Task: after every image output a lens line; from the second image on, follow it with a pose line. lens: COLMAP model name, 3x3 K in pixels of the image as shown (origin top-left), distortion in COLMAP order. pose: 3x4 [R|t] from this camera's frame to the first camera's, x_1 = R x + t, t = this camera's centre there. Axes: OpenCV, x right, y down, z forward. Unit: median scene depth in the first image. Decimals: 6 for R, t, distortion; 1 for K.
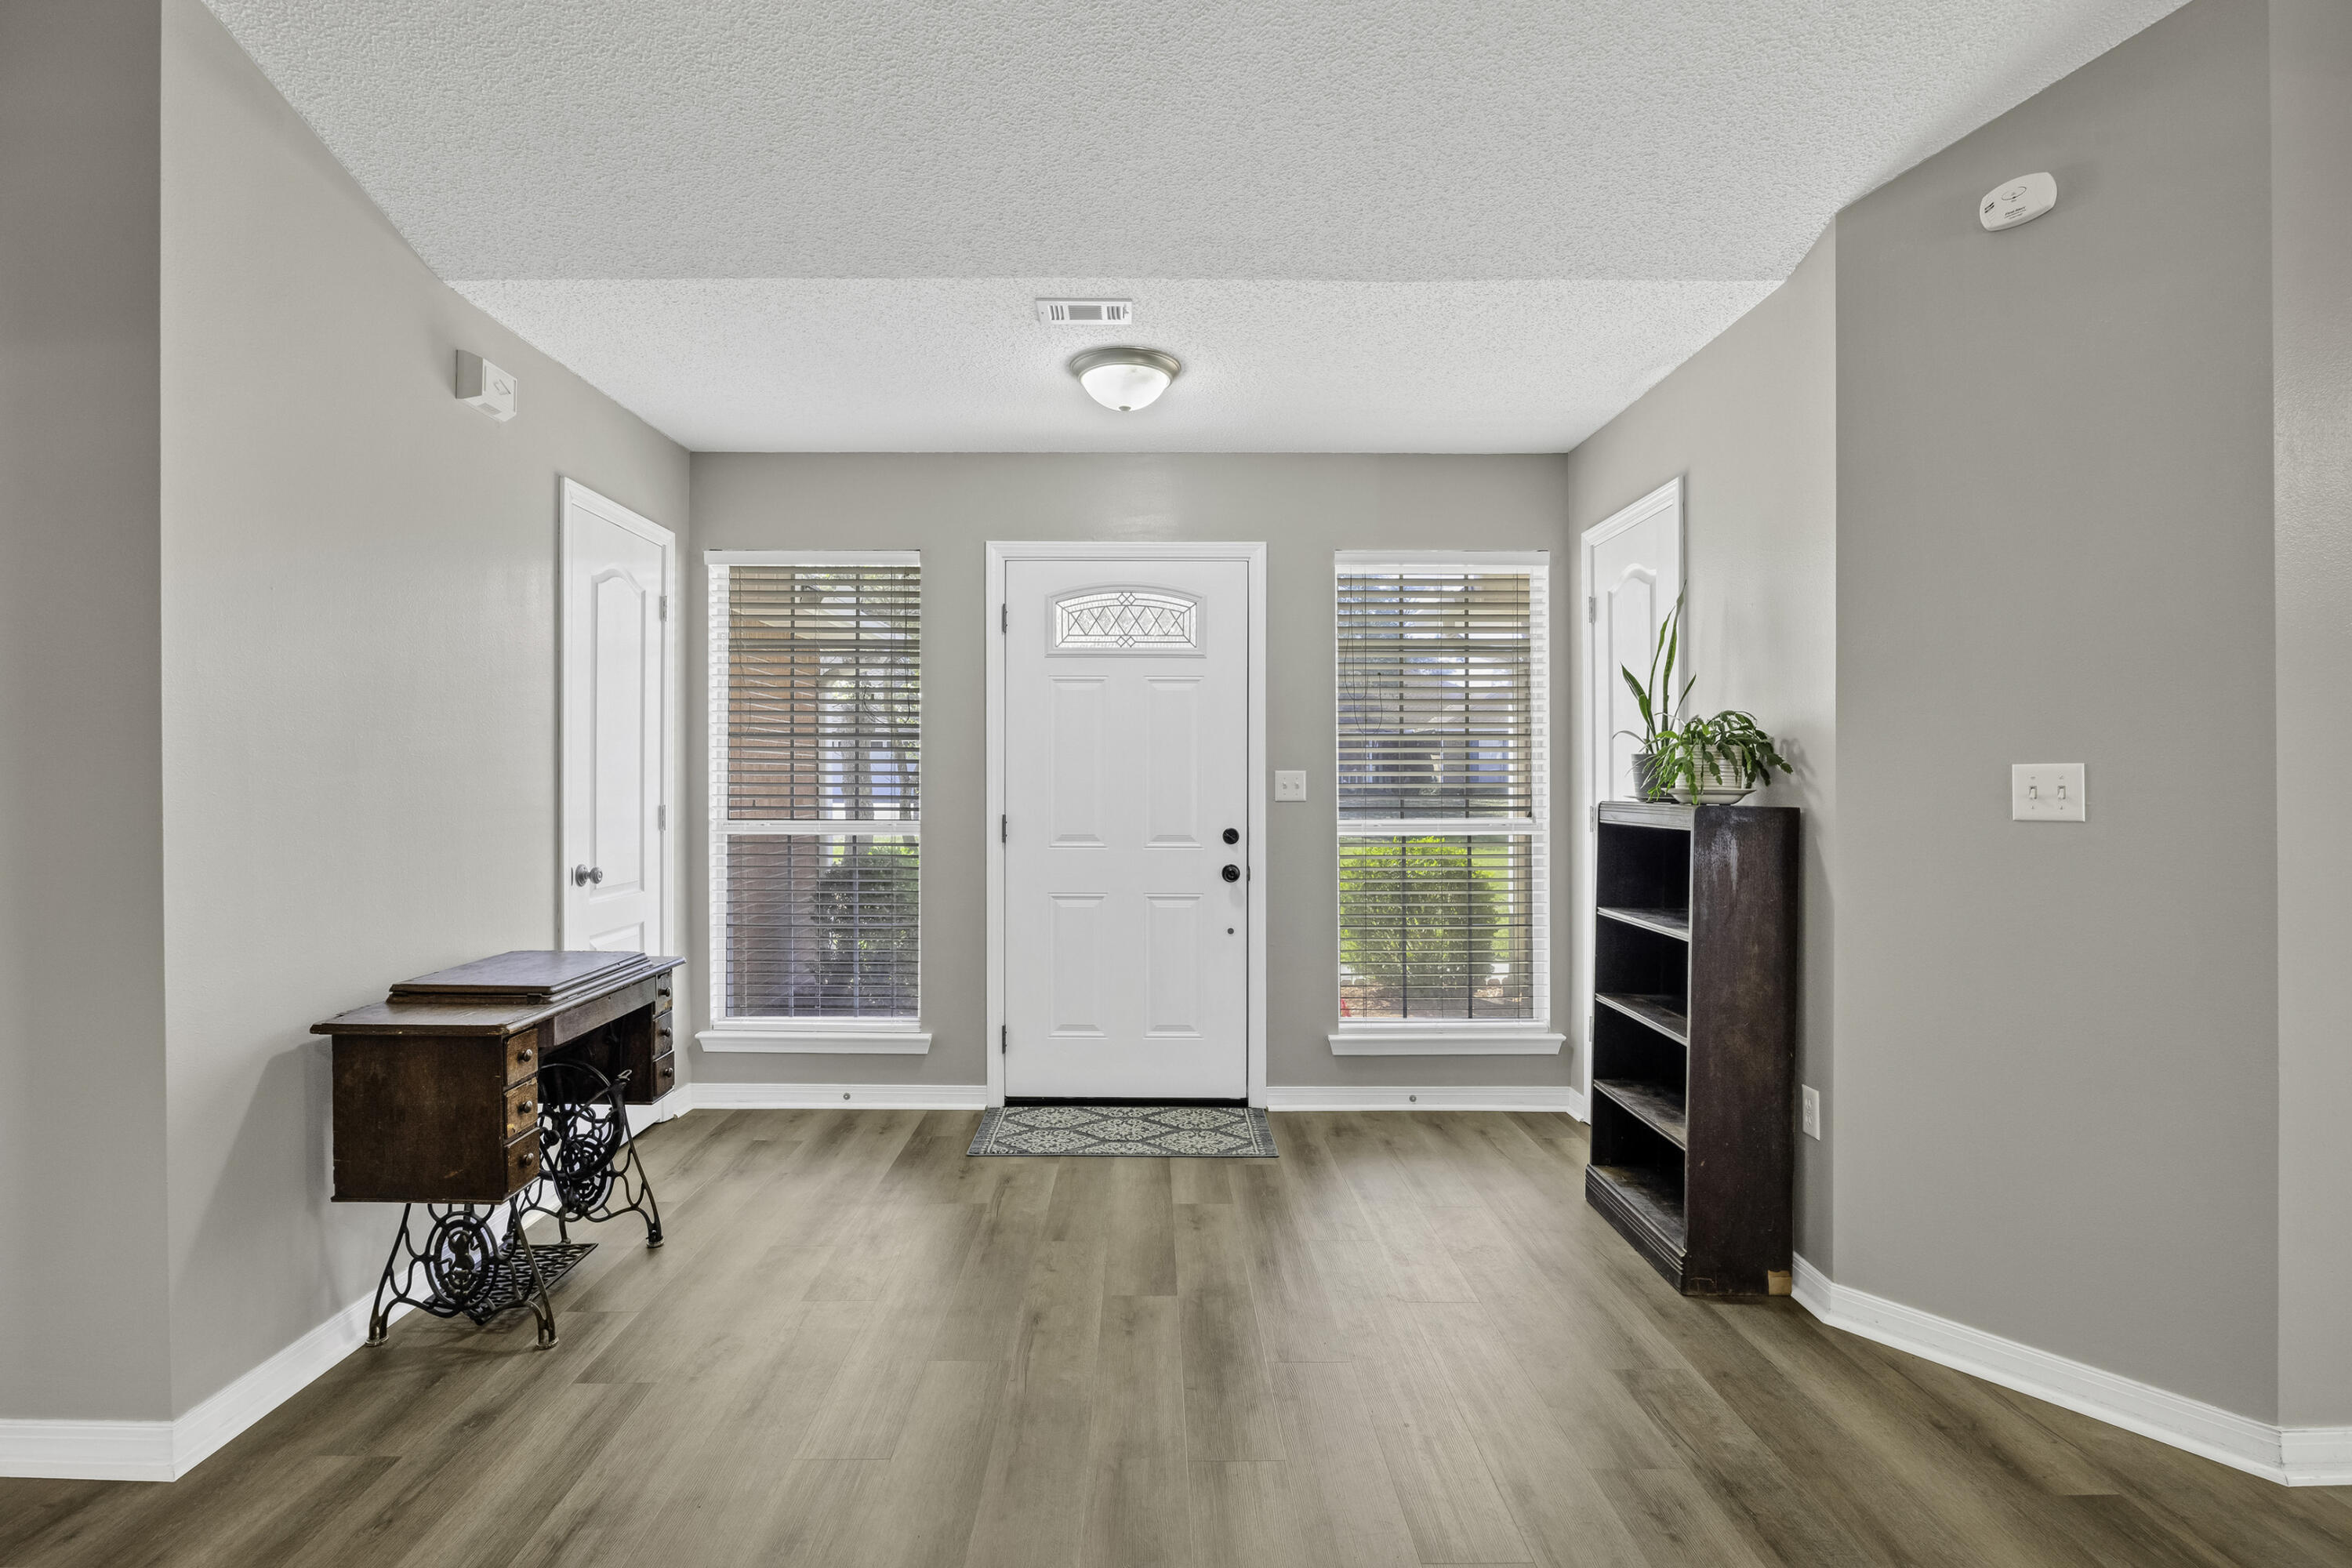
lens RADIAL K [[1122.3, 0, 1167.3], [0, 1122.3, 782.9], [0, 0, 1]] dist [-0.005803, 0.002730]
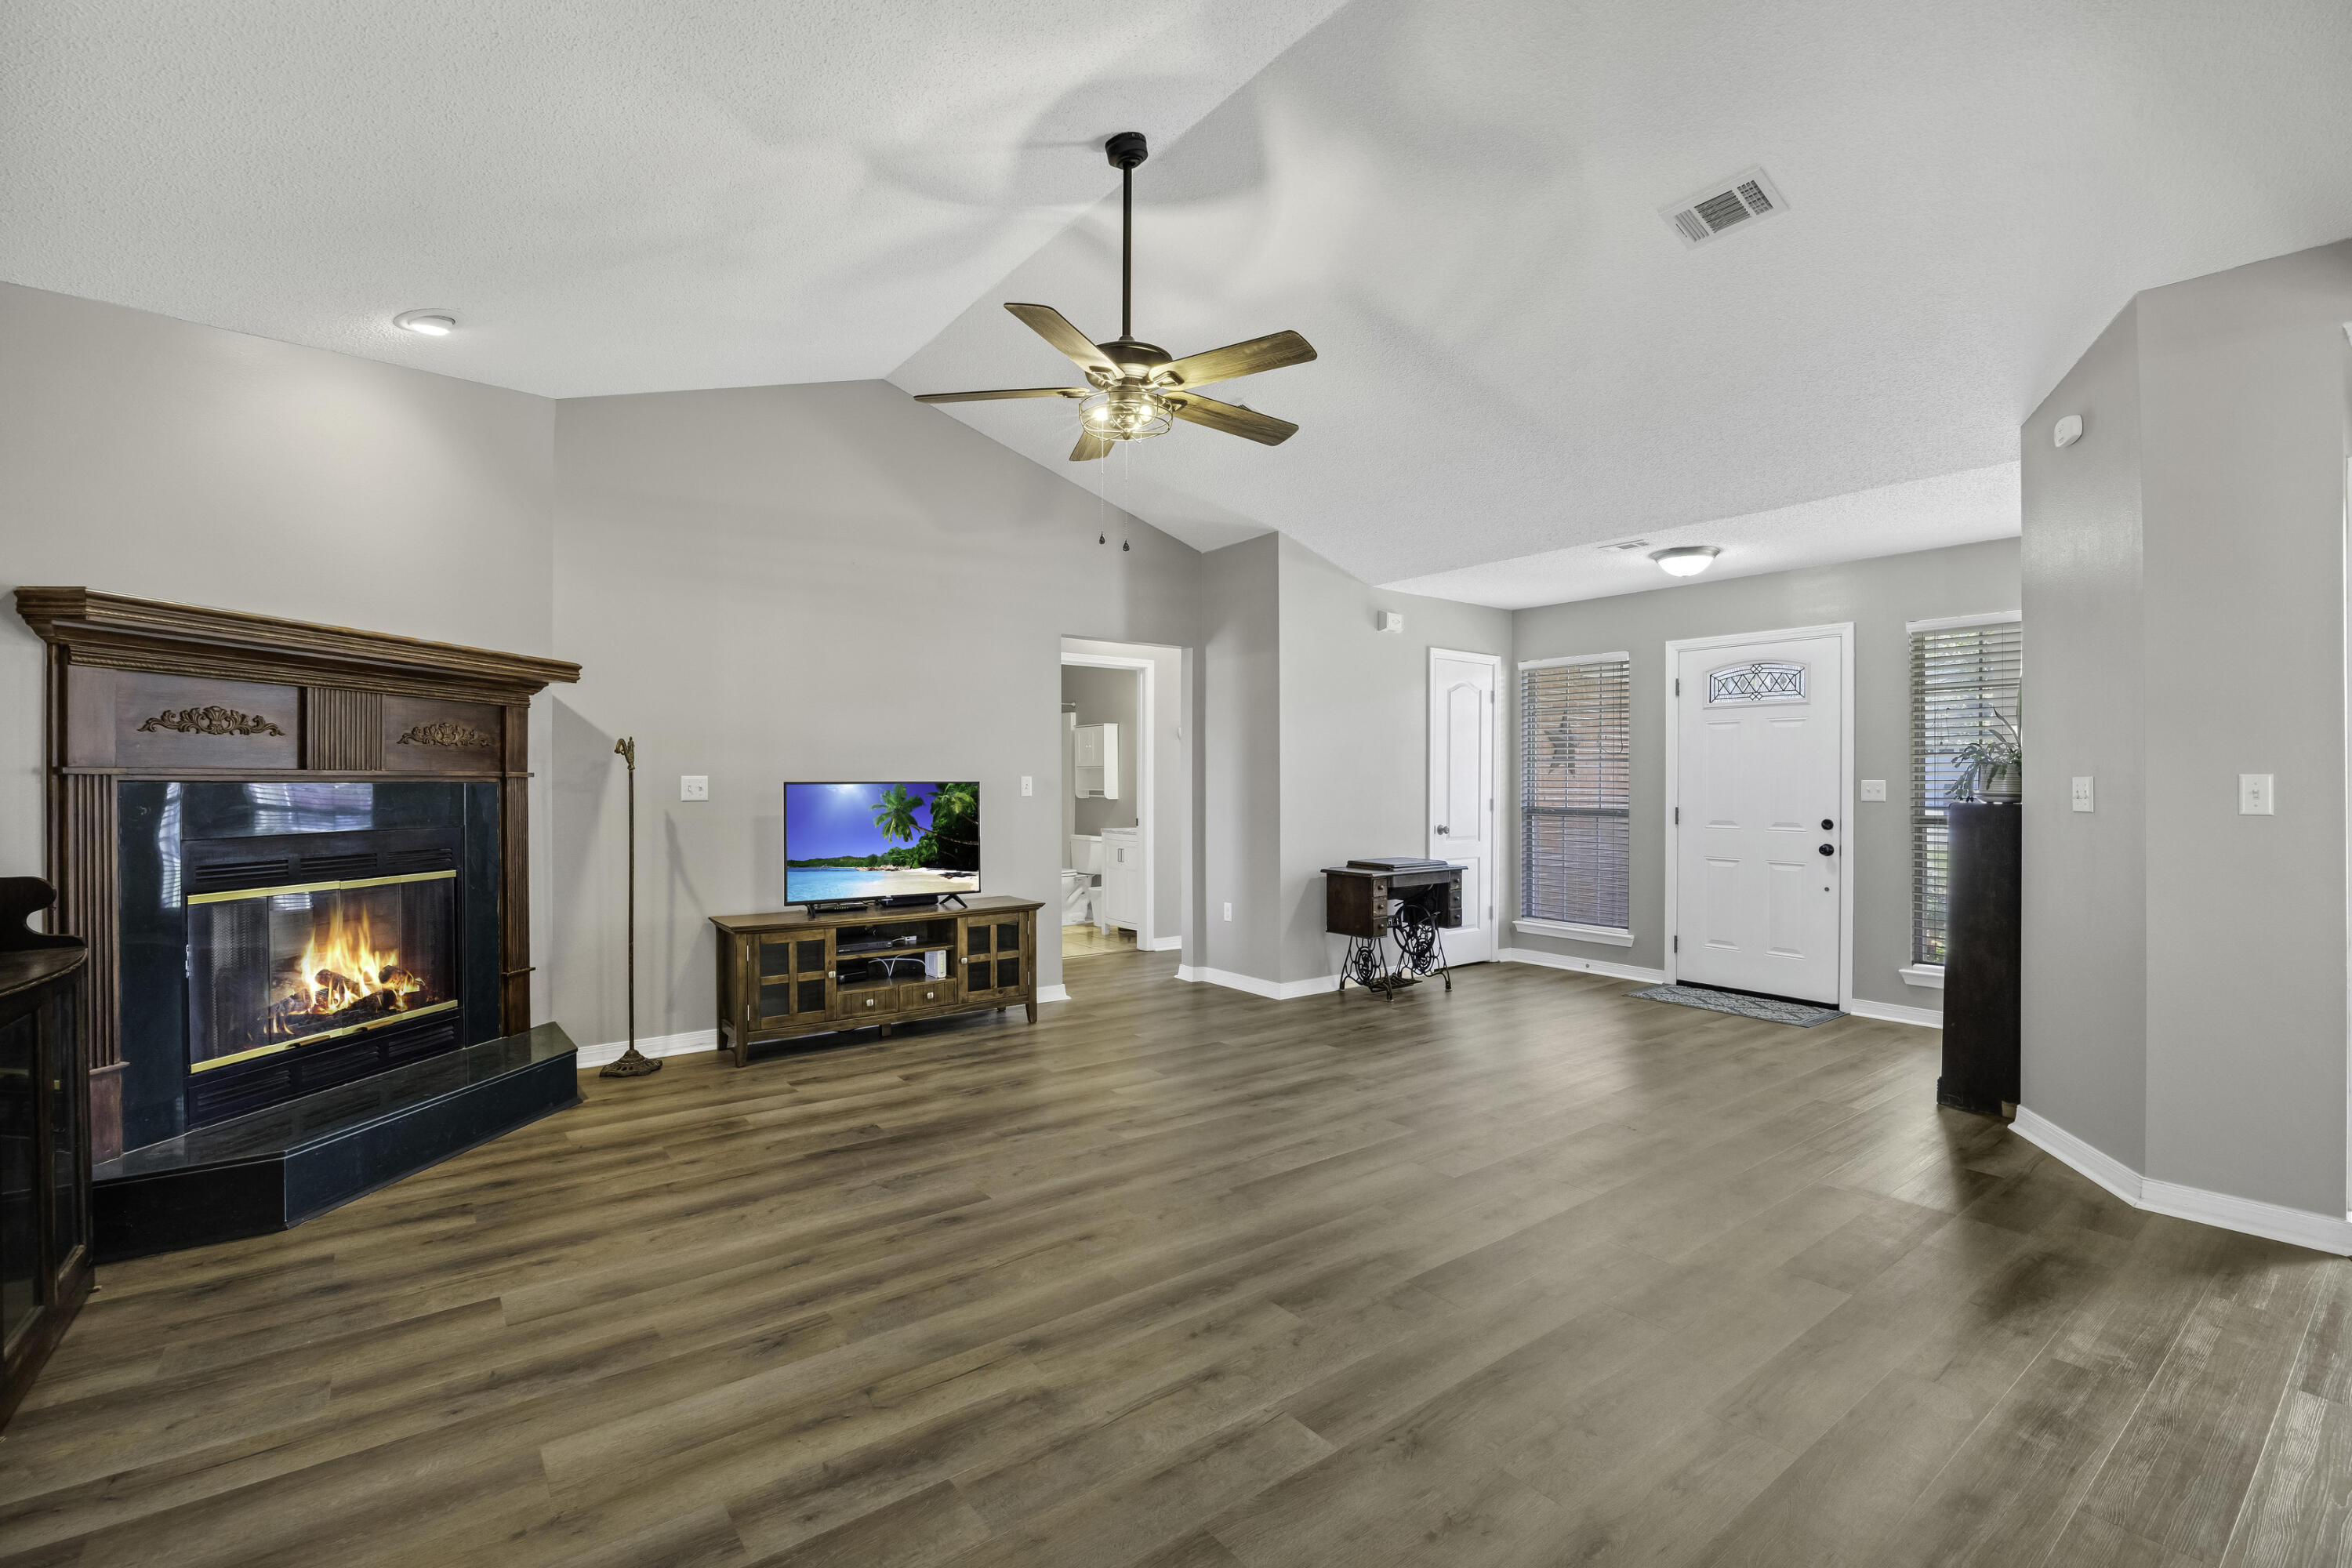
lens RADIAL K [[1051.5, 0, 1206.6], [0, 1051.5, 787.0], [0, 0, 1]] dist [-0.019366, 0.001495]
pose [[0.622463, 0.004125, -0.782639, 0.896382], [-0.007763, 0.999969, -0.000903, 0.008182], [0.782611, 0.006638, 0.622476, -0.702675]]
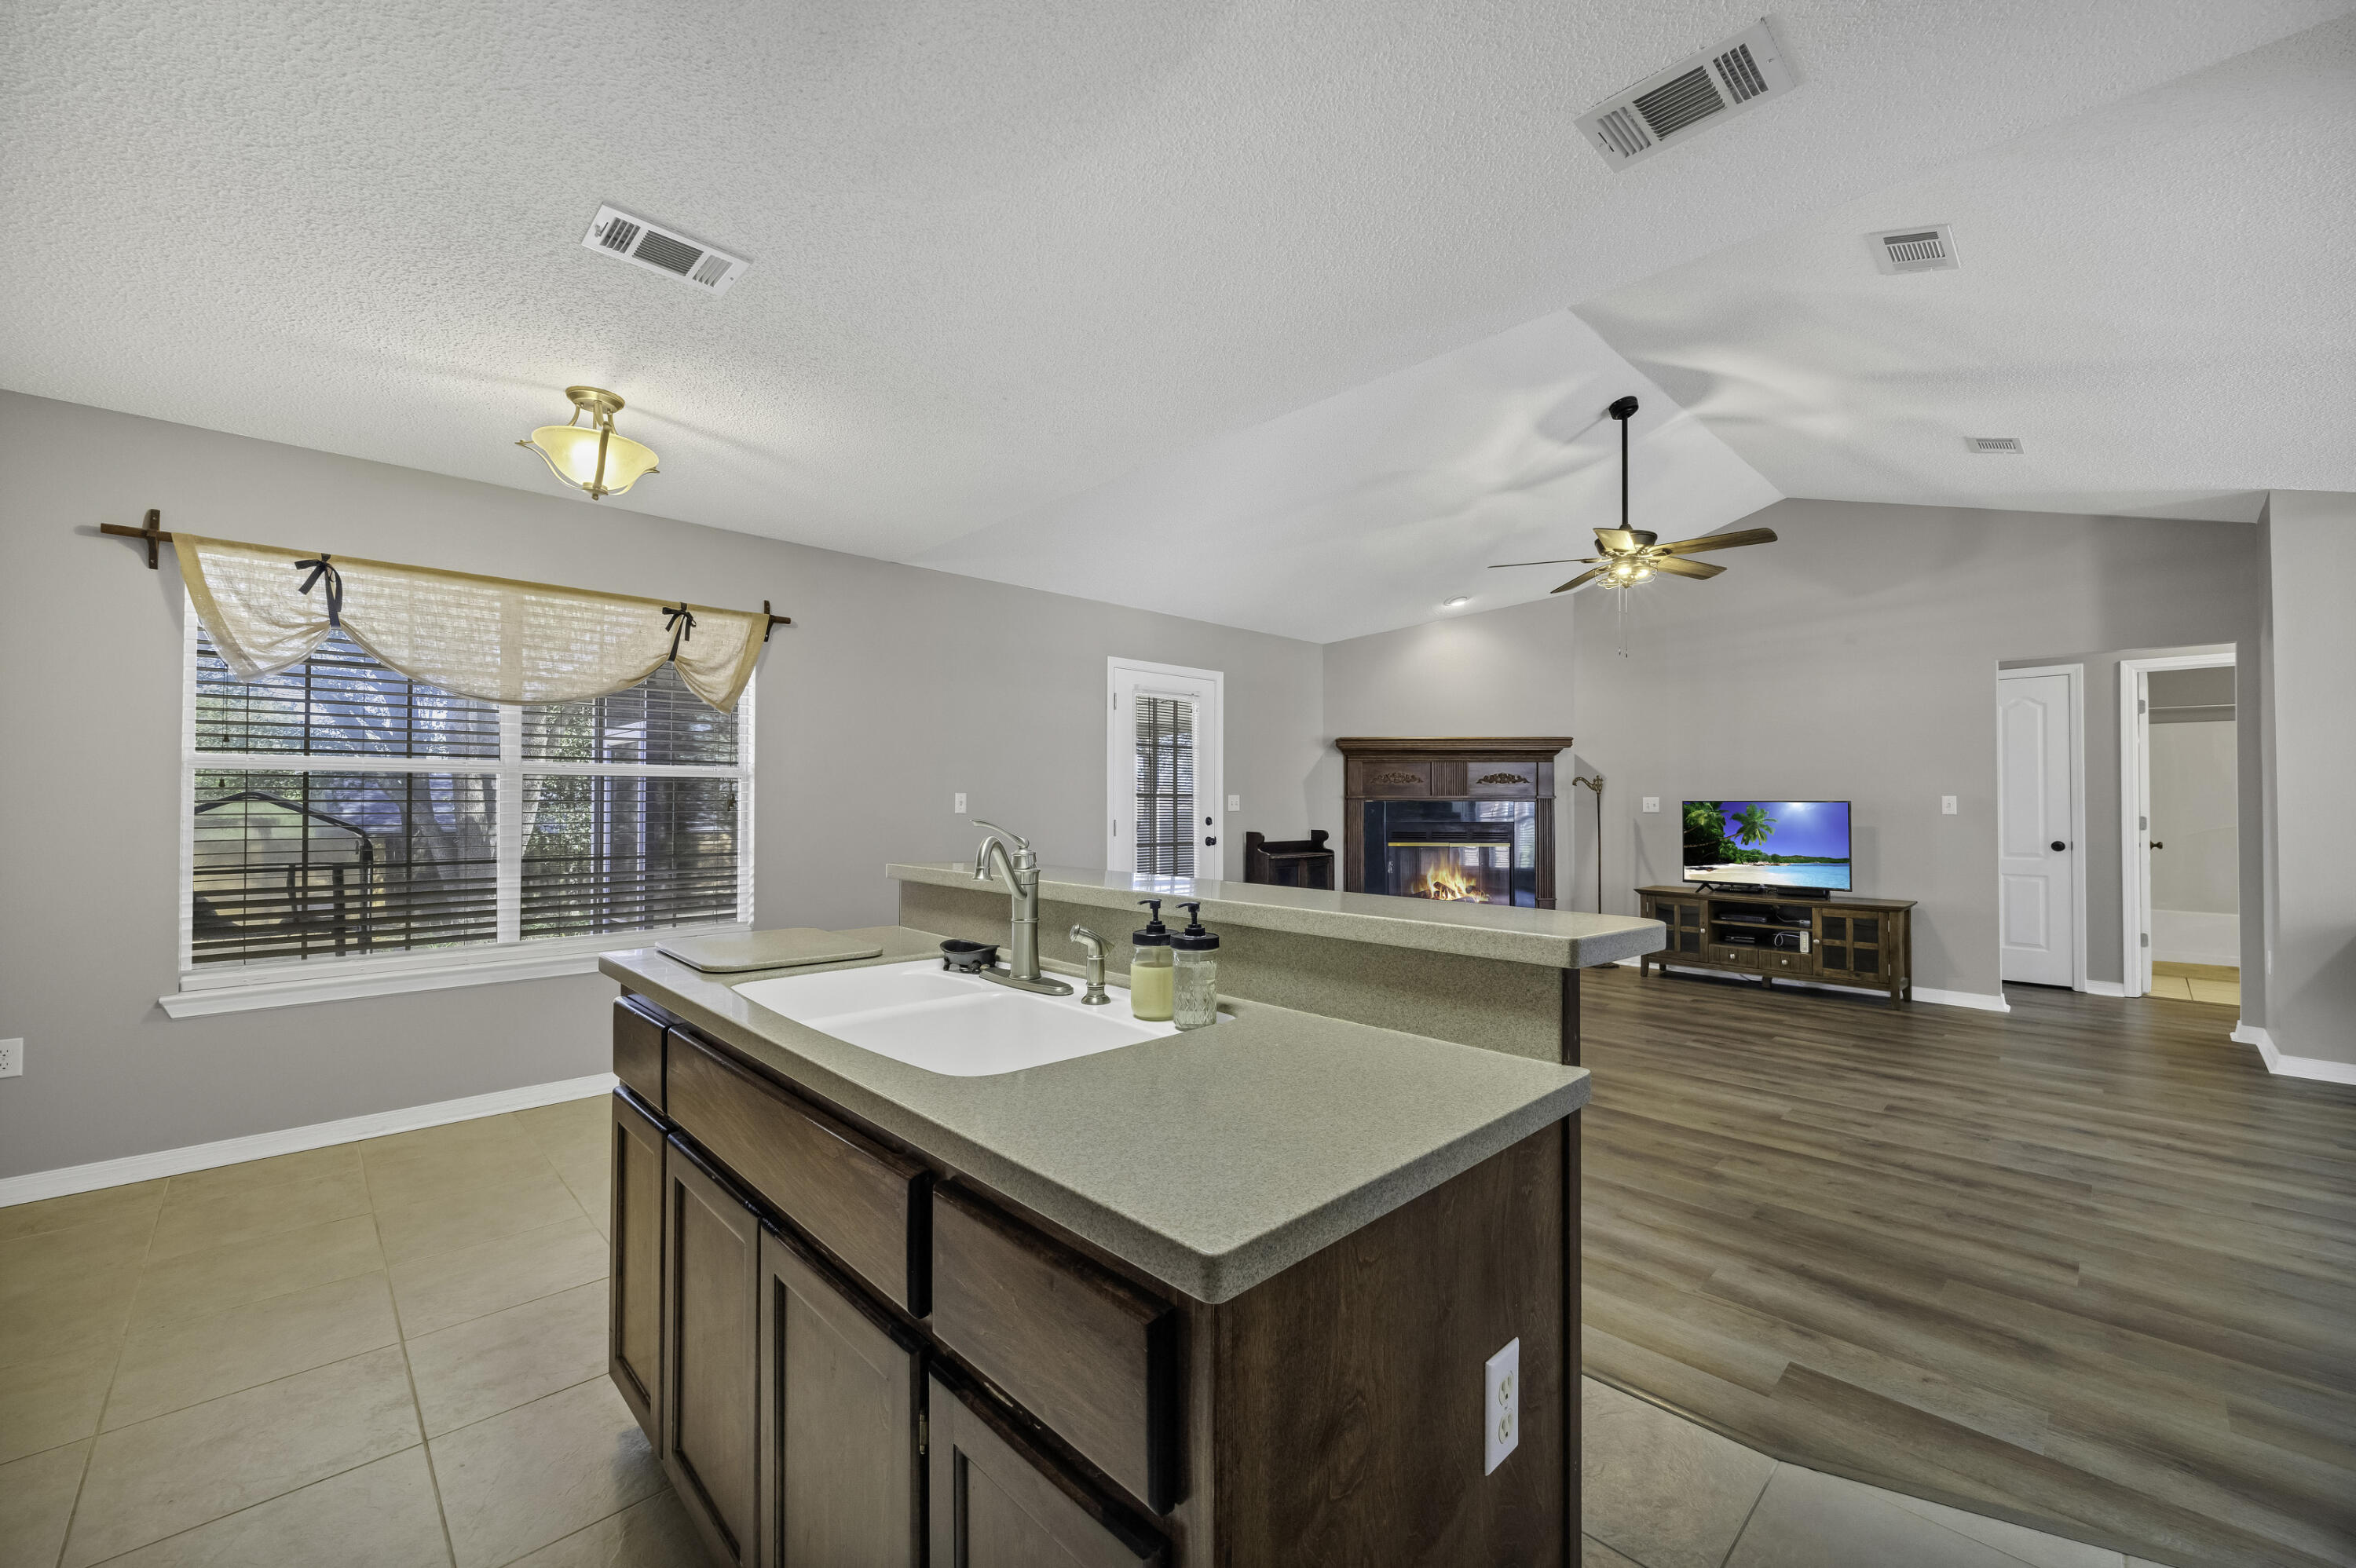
lens RADIAL K [[969.7, 0, 1174.9], [0, 969.7, 782.7], [0, 0, 1]] dist [-0.000632, -0.001098]
pose [[-0.699949, -0.012710, -0.714080, 1.670202], [-0.006528, 0.999914, -0.011398, -0.004678], [0.714163, -0.003316, -0.699972, 0.519202]]
